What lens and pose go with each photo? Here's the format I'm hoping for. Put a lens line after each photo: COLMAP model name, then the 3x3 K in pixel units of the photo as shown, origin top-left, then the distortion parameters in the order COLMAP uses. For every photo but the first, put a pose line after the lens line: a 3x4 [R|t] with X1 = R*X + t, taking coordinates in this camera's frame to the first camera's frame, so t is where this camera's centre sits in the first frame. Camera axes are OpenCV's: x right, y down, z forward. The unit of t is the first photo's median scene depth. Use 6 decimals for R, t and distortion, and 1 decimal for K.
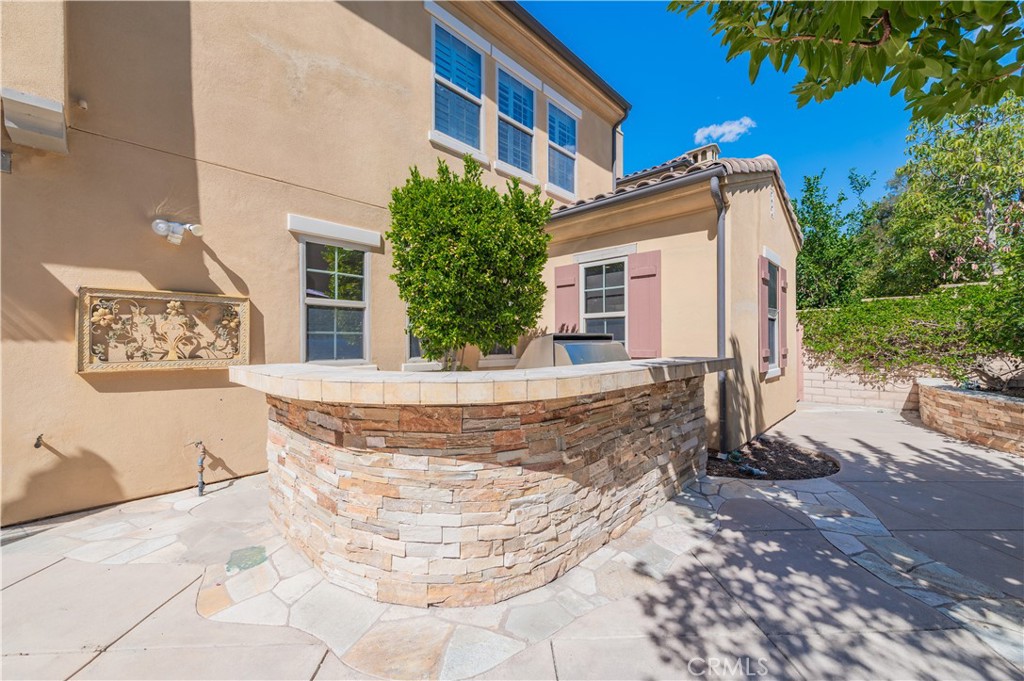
lens RADIAL K [[398.9, 0, 507.6], [0, 398.9, 340.1], [0, 0, 1]] dist [0.012672, -0.000195]
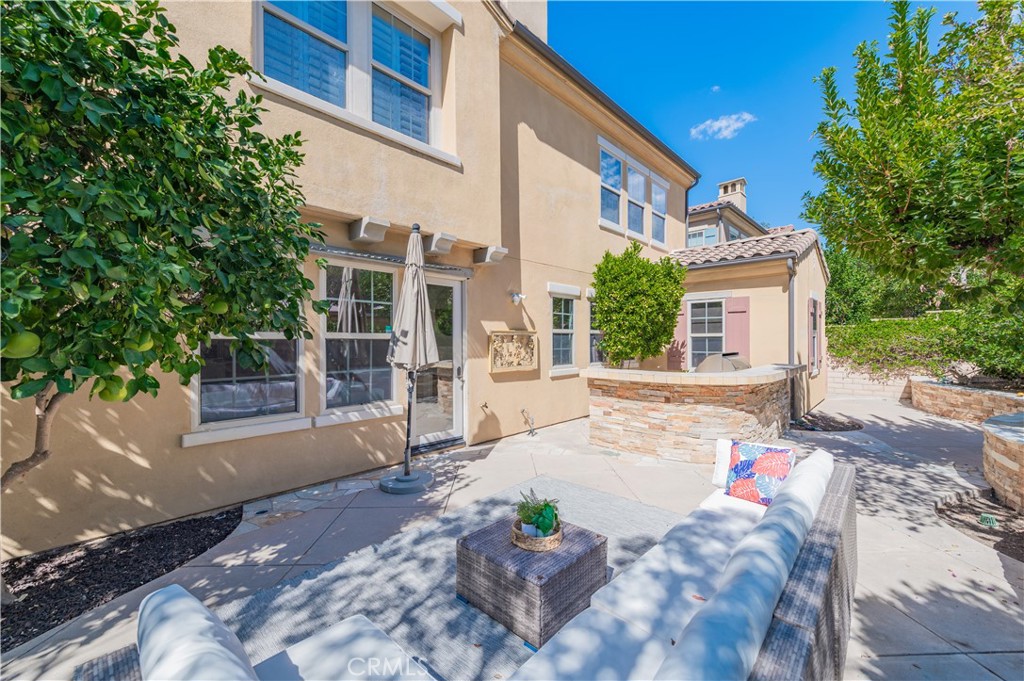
lens RADIAL K [[398.9, 0, 507.6], [0, 398.9, 340.1], [0, 0, 1]] dist [0.012672, -0.000195]
pose [[1.000000, 0.000076, 0.000949, -0.586511], [-0.000080, 0.999992, 0.004015, -0.054952], [-0.000949, -0.004015, 0.999991, -0.606613]]
